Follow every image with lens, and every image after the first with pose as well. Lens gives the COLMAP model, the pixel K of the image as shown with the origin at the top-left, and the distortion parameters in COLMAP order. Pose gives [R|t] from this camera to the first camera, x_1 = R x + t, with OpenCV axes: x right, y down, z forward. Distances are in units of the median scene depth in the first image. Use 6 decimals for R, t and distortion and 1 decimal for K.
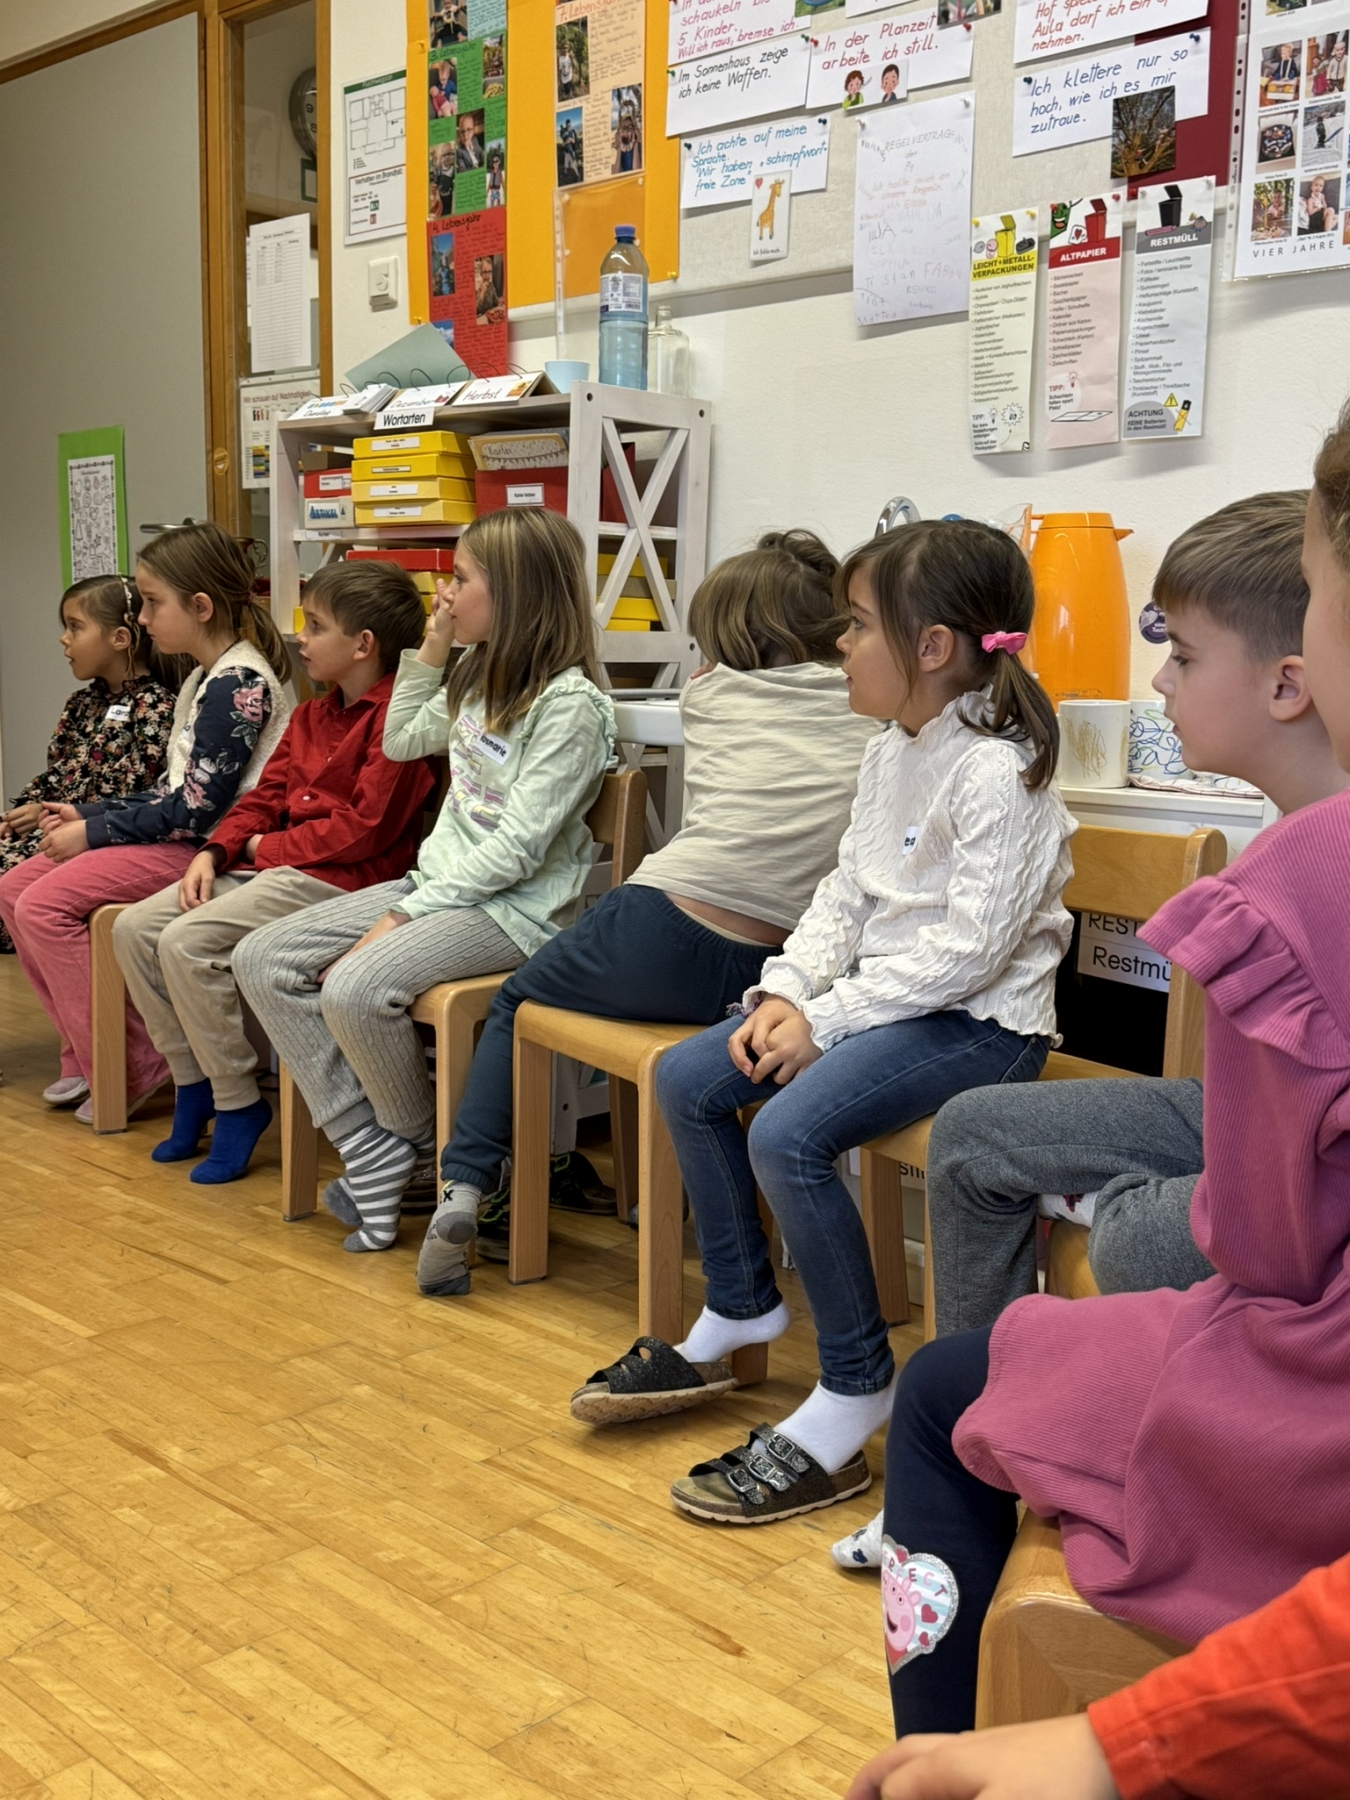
lens RADIAL K [[1905.6, 0, 670.0], [0, 1905.6, 911.4], [0, 0, 1]] dist [0.106725, -0.200592]
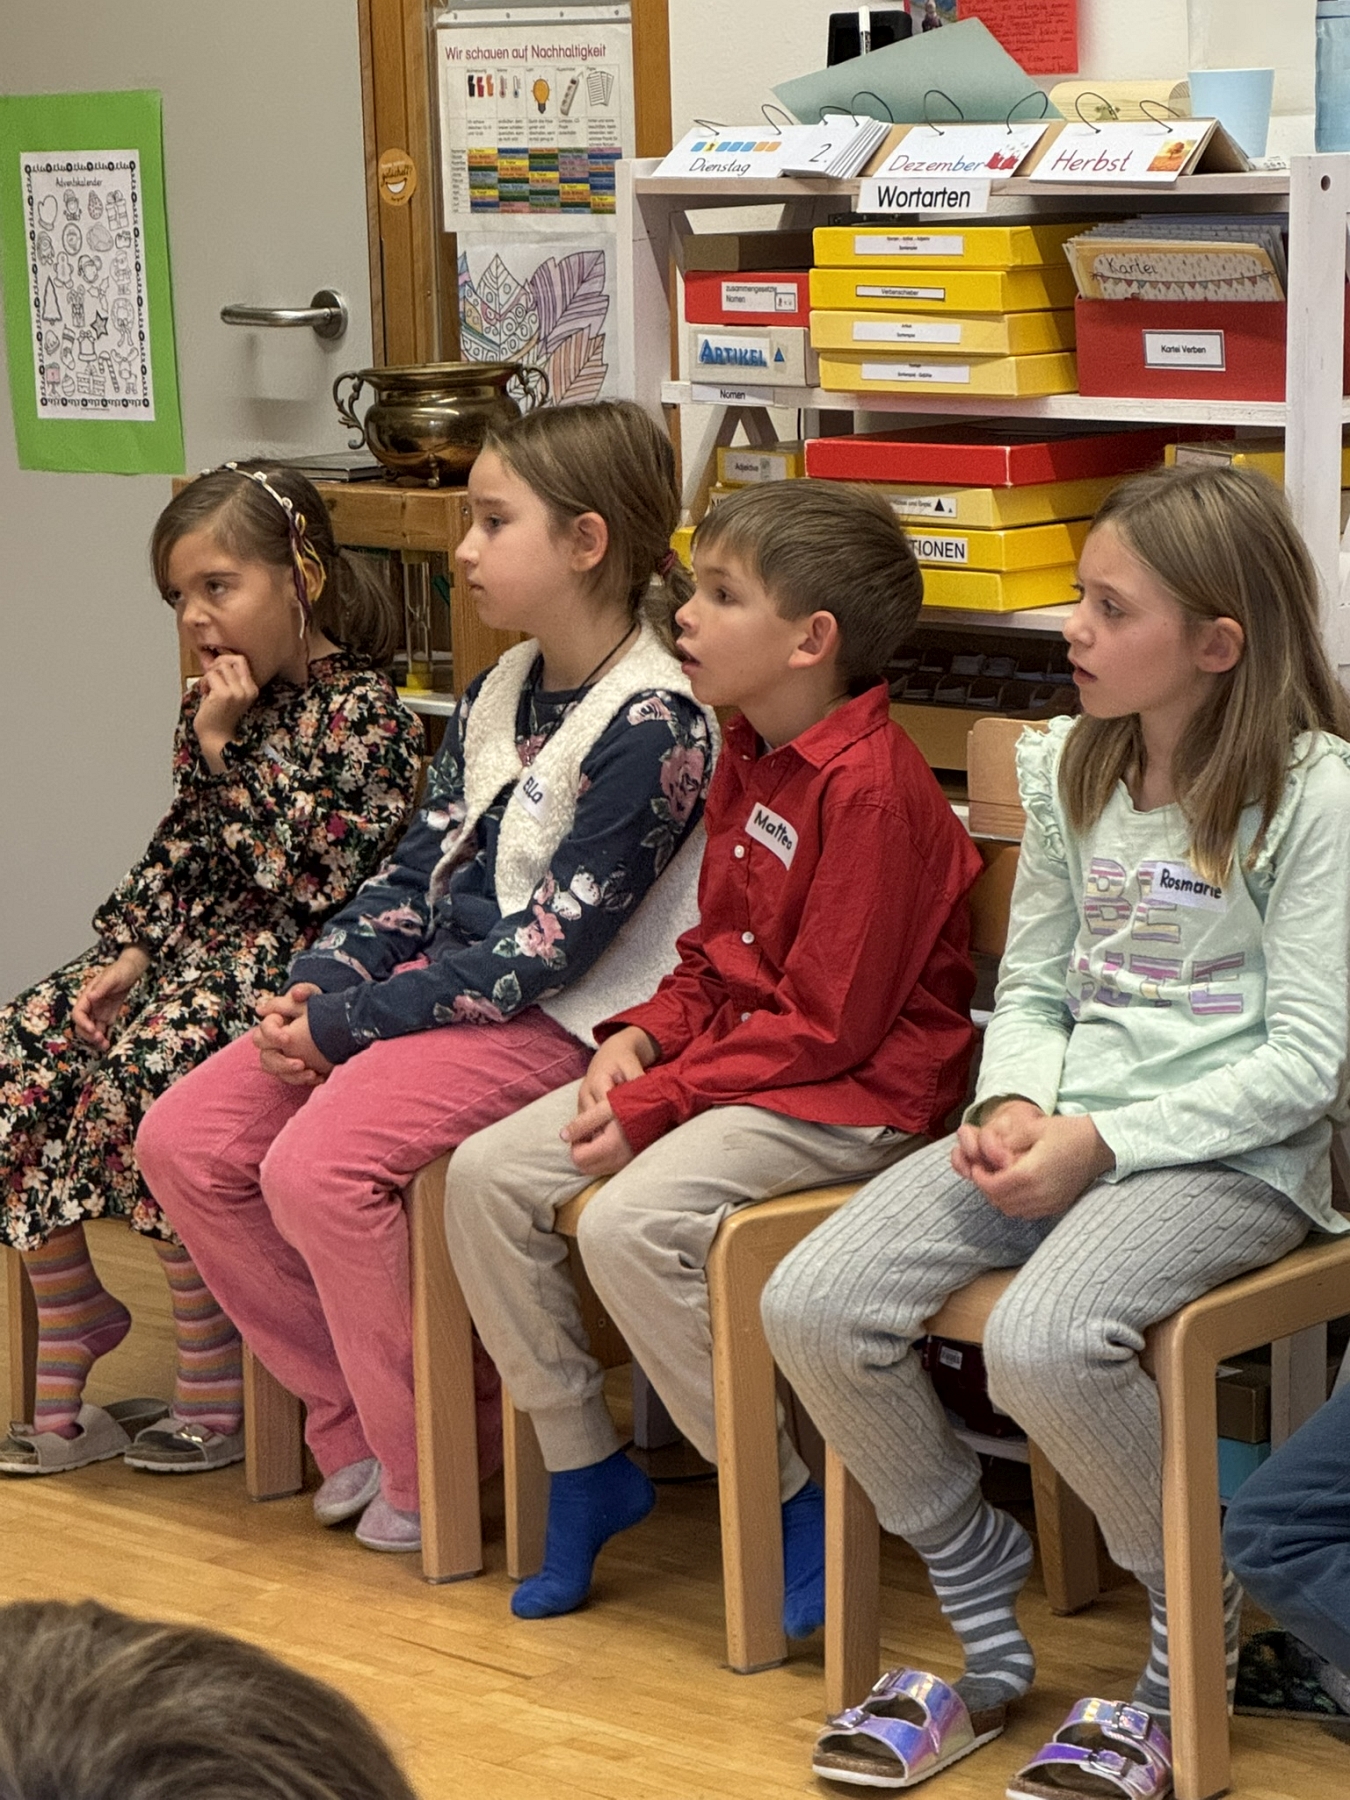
lens RADIAL K [[5321.7, 0, 675.0], [0, 5321.7, 900.0], [0, 0, 1]] dist [-0.005499, 2.243927]
pose [[0.998610, -0.044870, -0.027636, -0.167790], [0.045433, 0.998766, 0.020078, -0.094412], [0.026701, -0.021306, 0.999416, -0.432538]]
